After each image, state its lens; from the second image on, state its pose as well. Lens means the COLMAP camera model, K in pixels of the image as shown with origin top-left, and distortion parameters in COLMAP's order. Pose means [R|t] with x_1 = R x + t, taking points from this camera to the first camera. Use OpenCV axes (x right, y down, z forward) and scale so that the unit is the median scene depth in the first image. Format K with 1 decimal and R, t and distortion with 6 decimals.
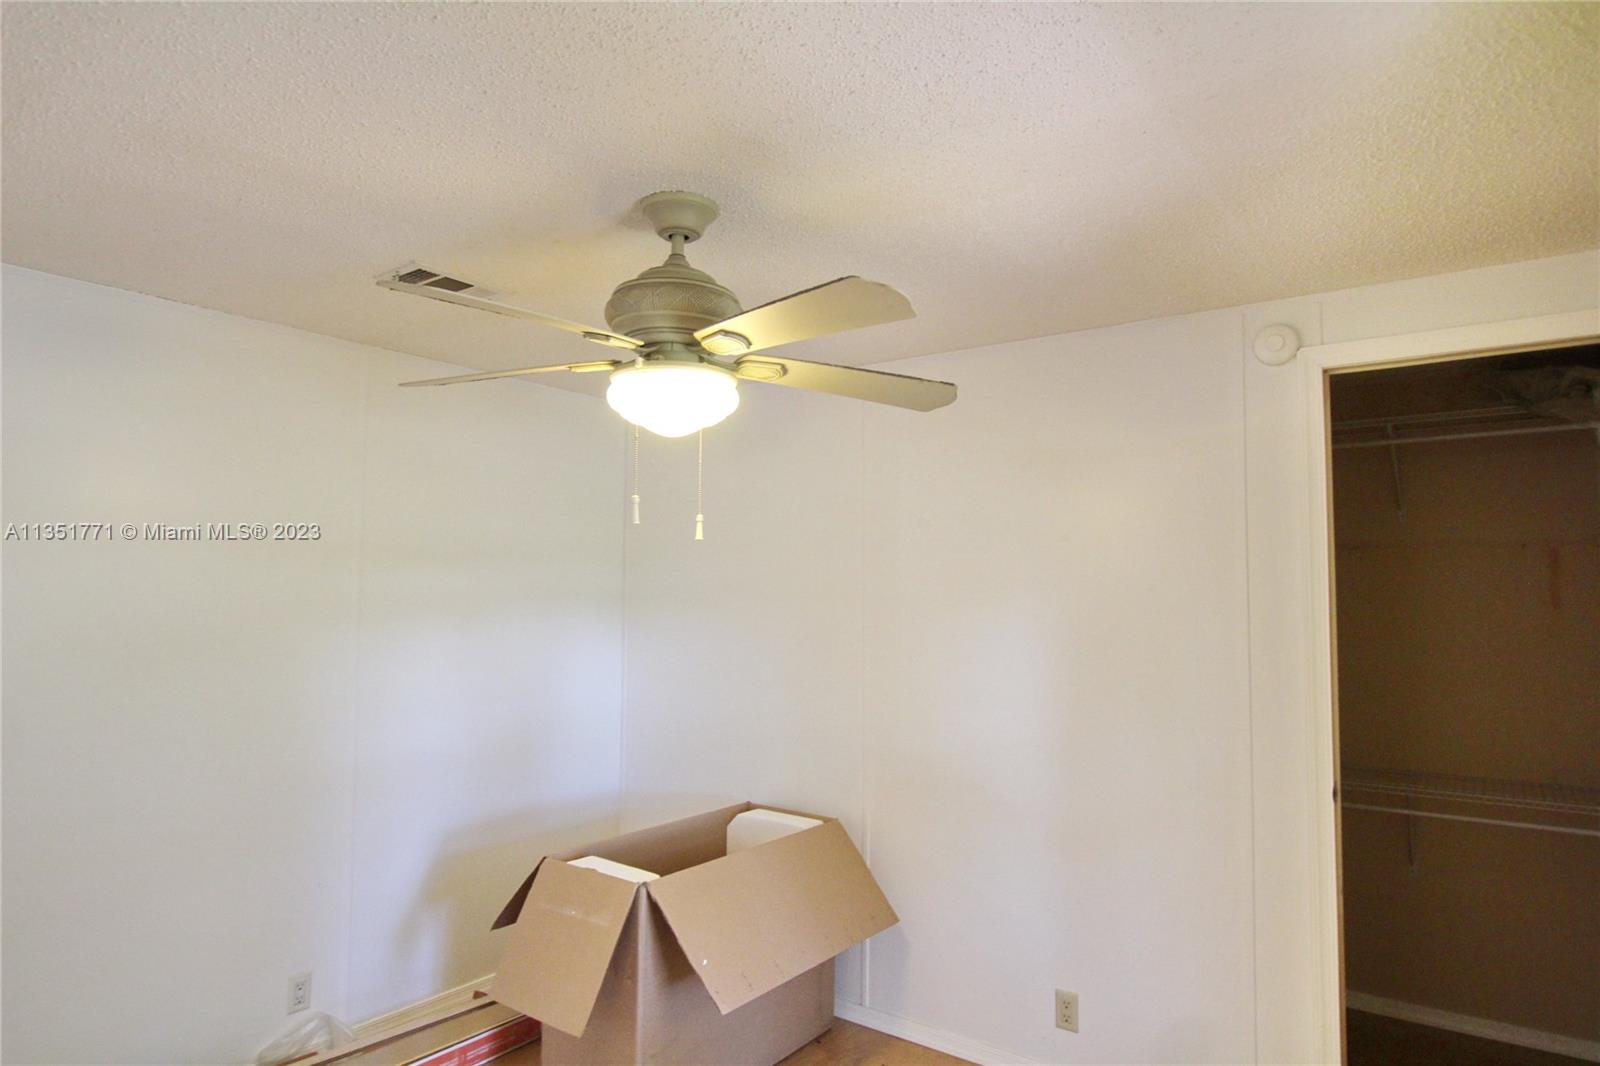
lens RADIAL K [[931.5, 0, 792.9], [0, 931.5, 535.7], [0, 0, 1]] dist [-0.027527, 0.012256]
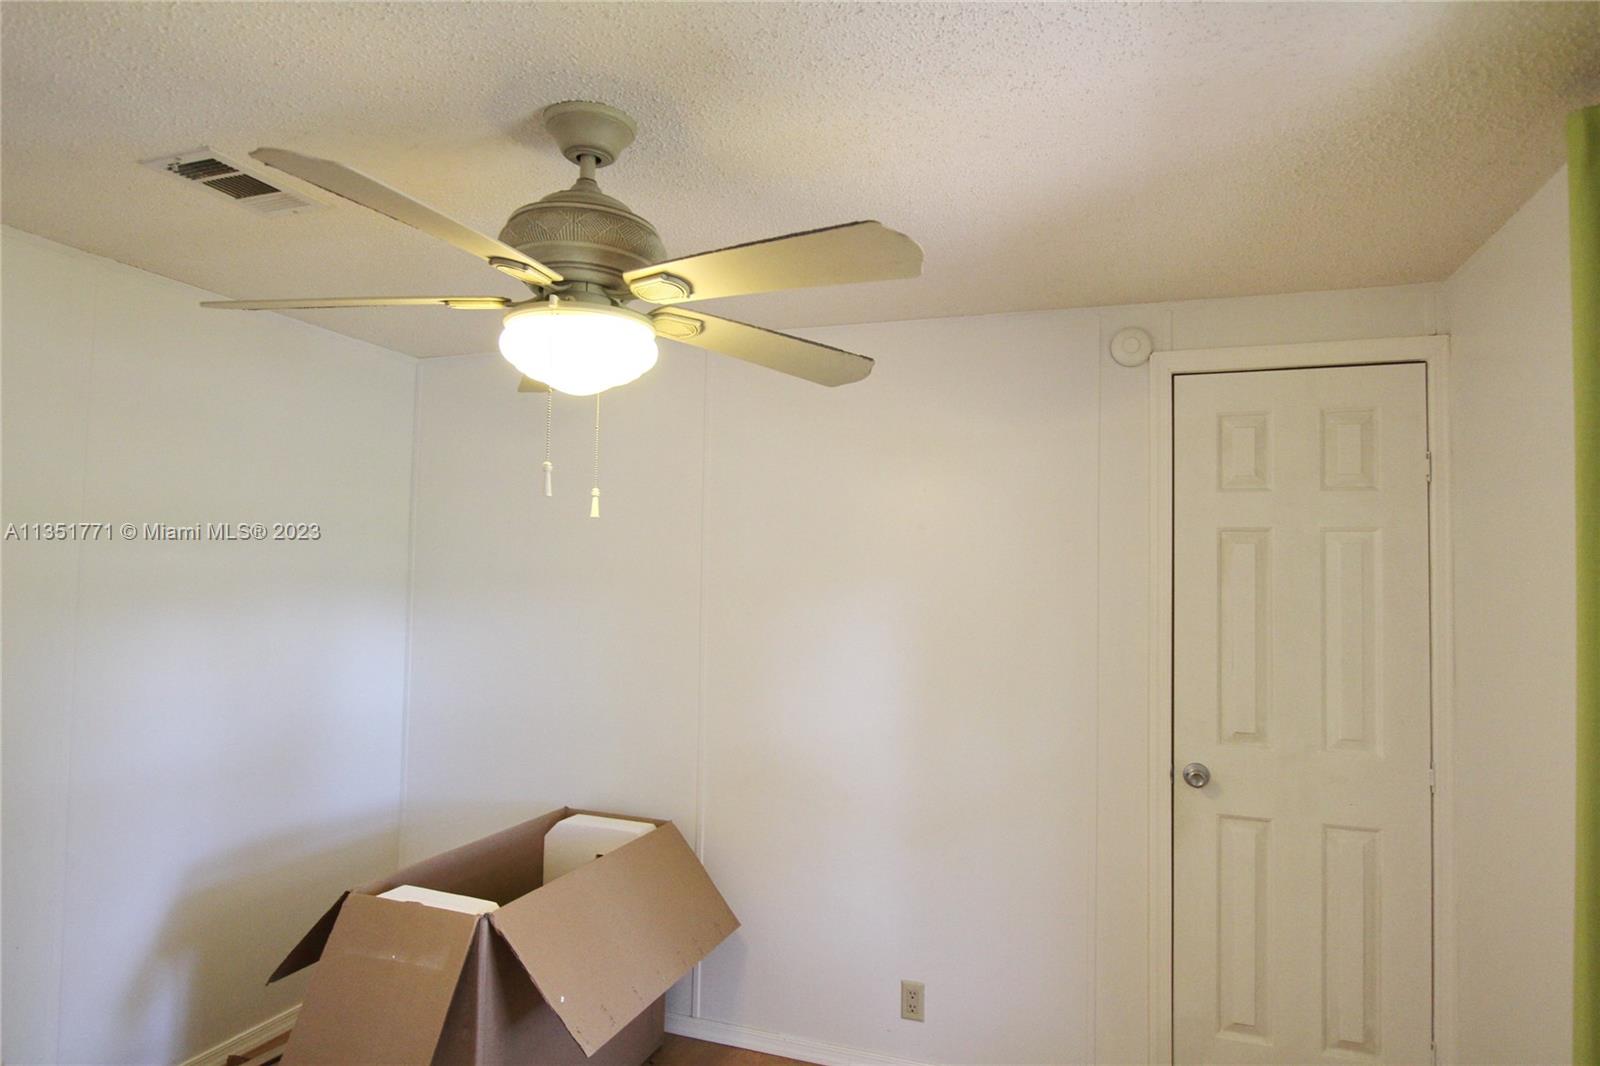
lens RADIAL K [[931.5, 0, 792.9], [0, 931.5, 535.7], [0, 0, 1]] dist [-0.027527, 0.012256]
pose [[0.957034, 0.024552, 0.288936, -0.172683], [-0.029947, 0.999450, 0.014265, 0.003415], [-0.288427, -0.022305, 0.957242, 0.125758]]
